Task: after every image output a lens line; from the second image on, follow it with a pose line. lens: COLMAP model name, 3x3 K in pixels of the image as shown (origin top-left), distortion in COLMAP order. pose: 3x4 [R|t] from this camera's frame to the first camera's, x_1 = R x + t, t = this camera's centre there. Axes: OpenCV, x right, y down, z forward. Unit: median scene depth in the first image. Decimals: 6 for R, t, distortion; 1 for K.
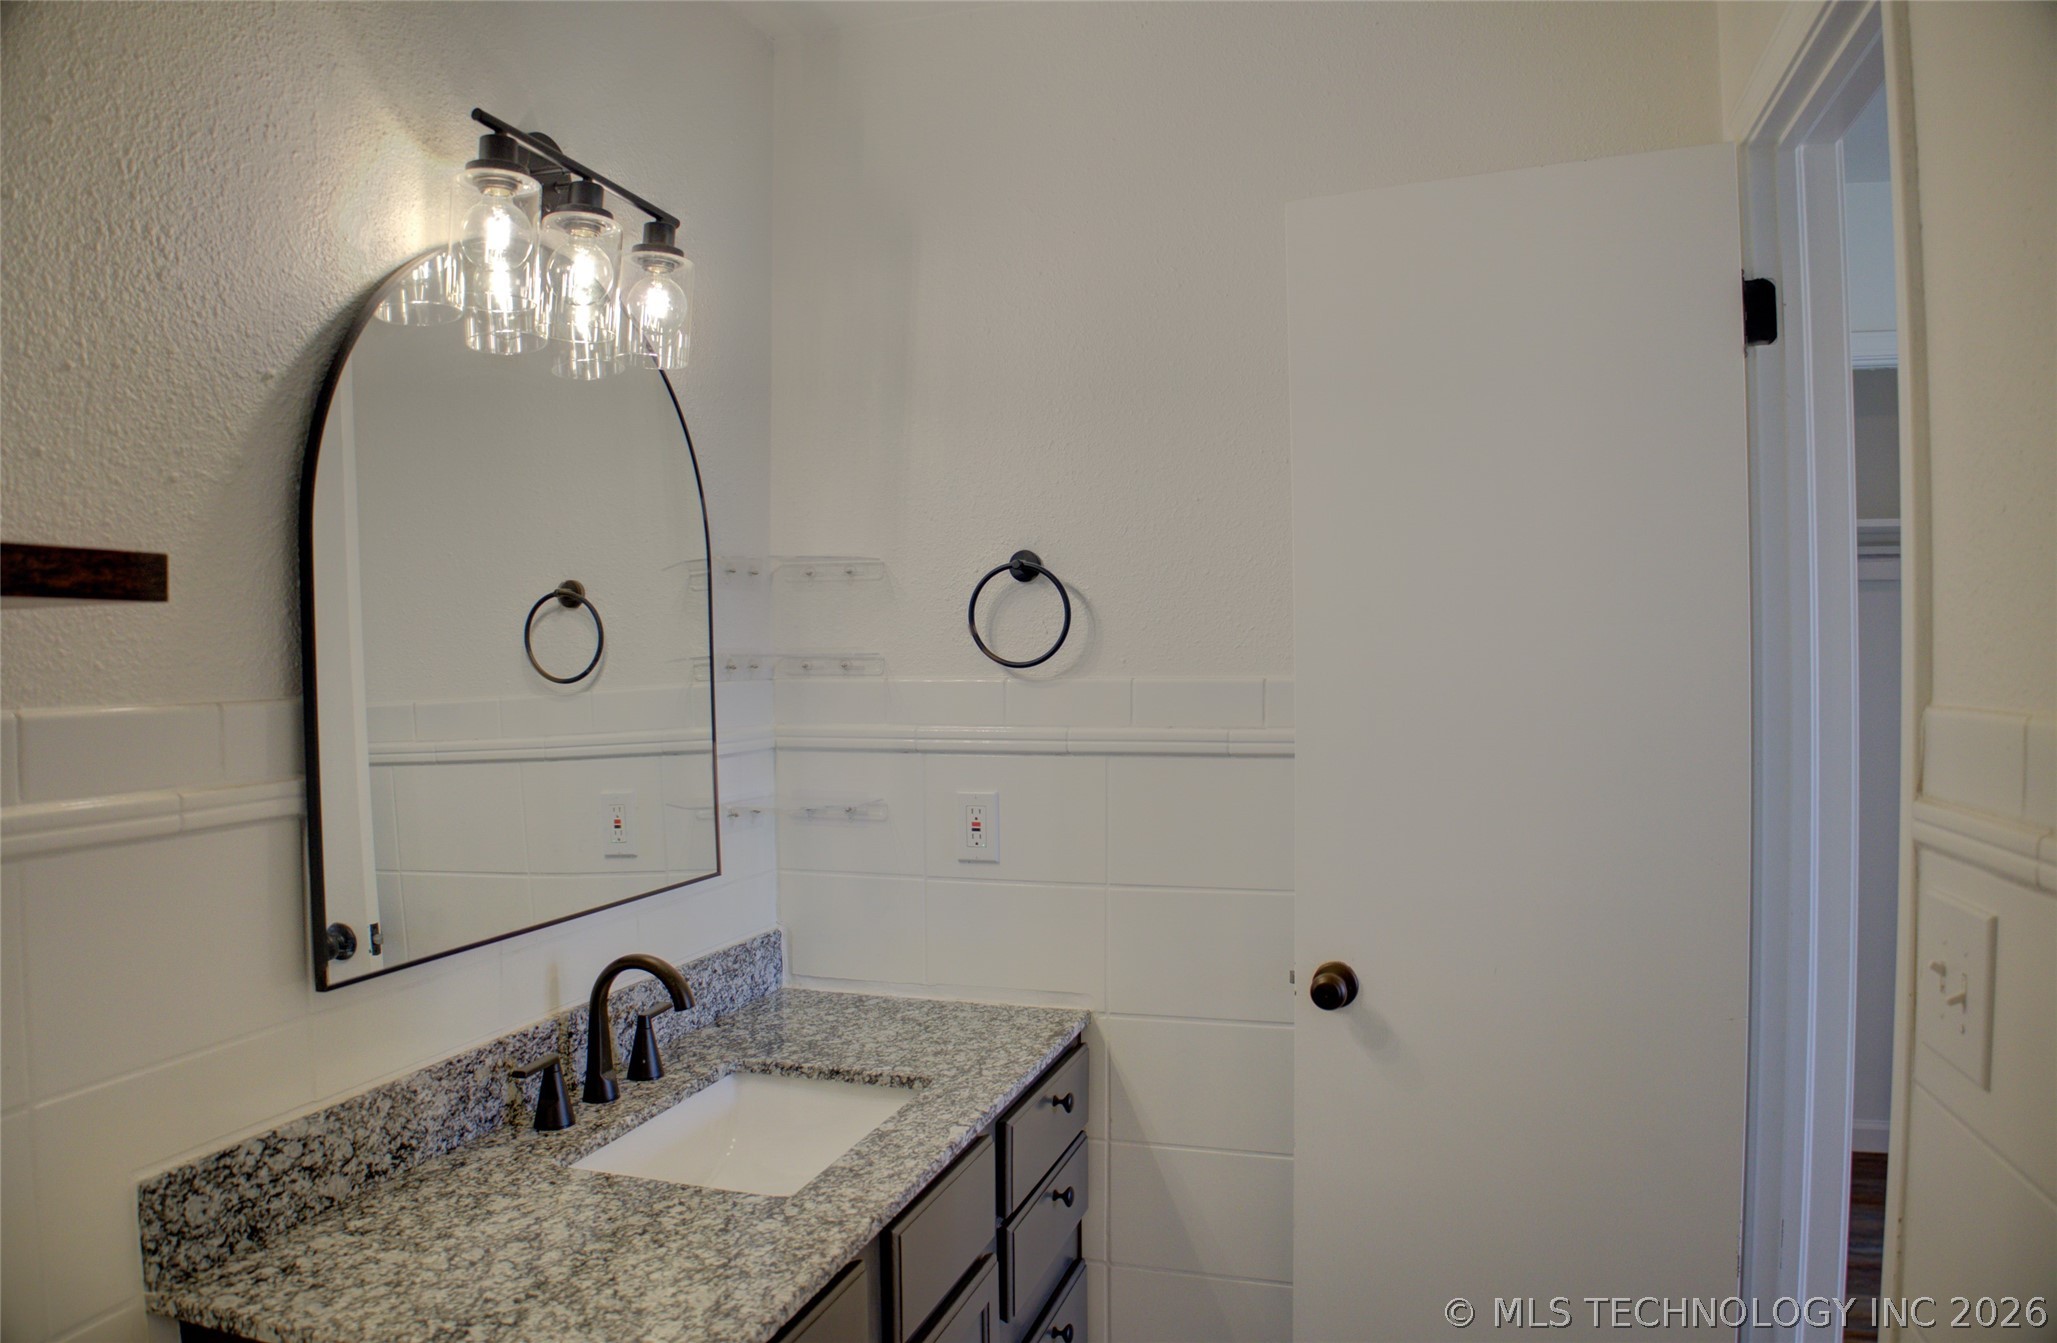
lens RADIAL K [[1371.4, 0, 1028.5], [0, 1371.4, 671.5], [0, 0, 1]] dist [-0.072531, -0.006575]
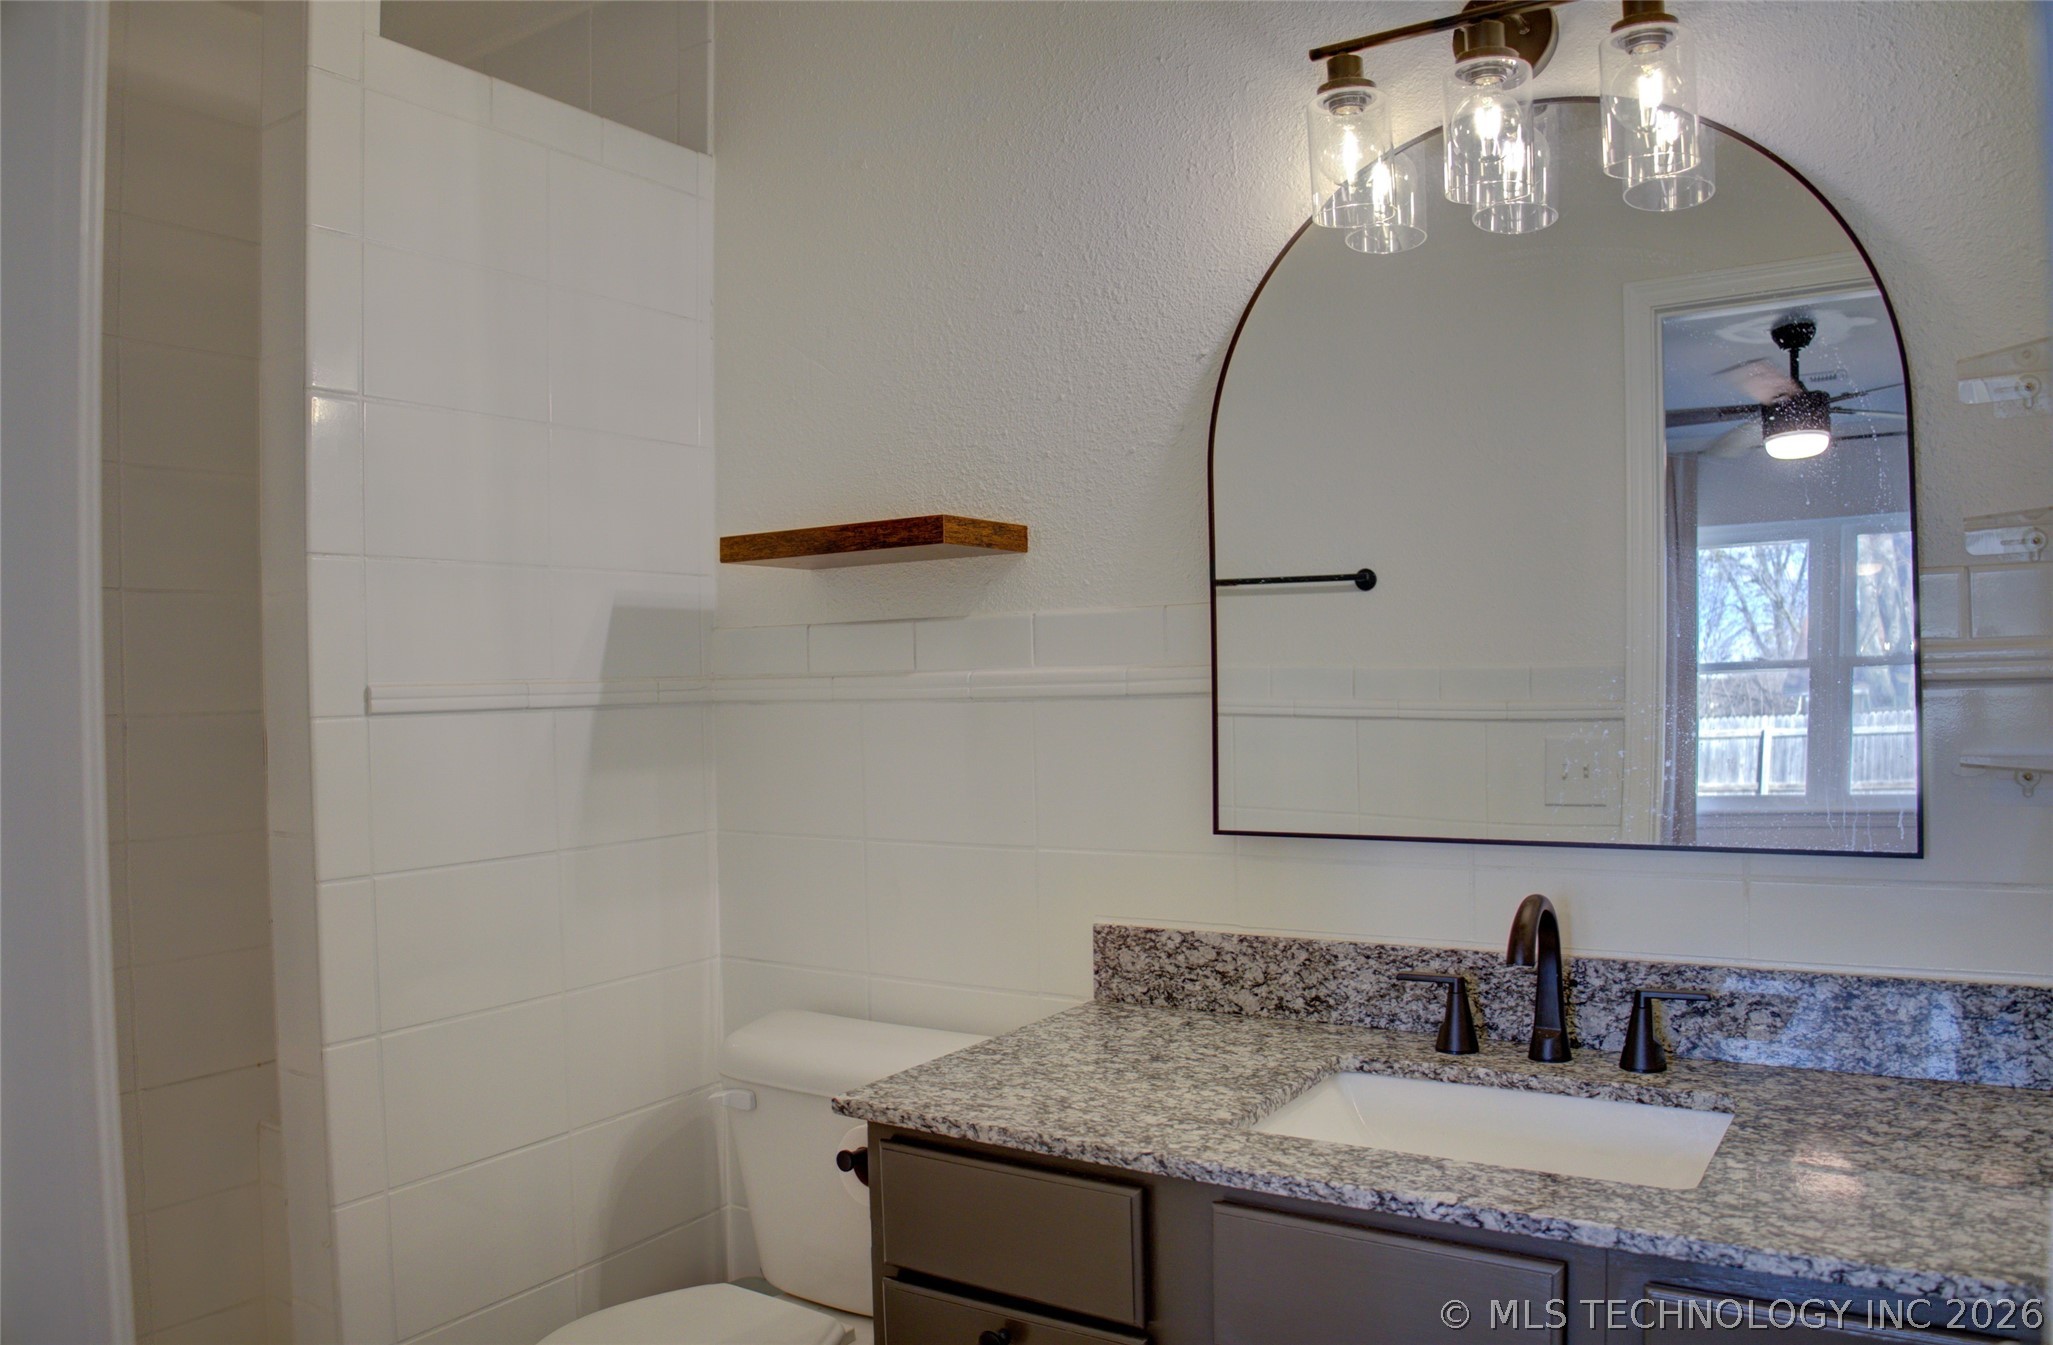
lens RADIAL K [[1498.4, 0, 1026.5], [0, 1498.4, 672.5], [0, 0, 1]] dist [-0.158922, 0.077747]
pose [[-0.275882, 0.010352, -0.961136, 0.829382], [0.014181, 0.999877, 0.006699, 0.072678], [0.961087, -0.011782, -0.275995, 1.165003]]
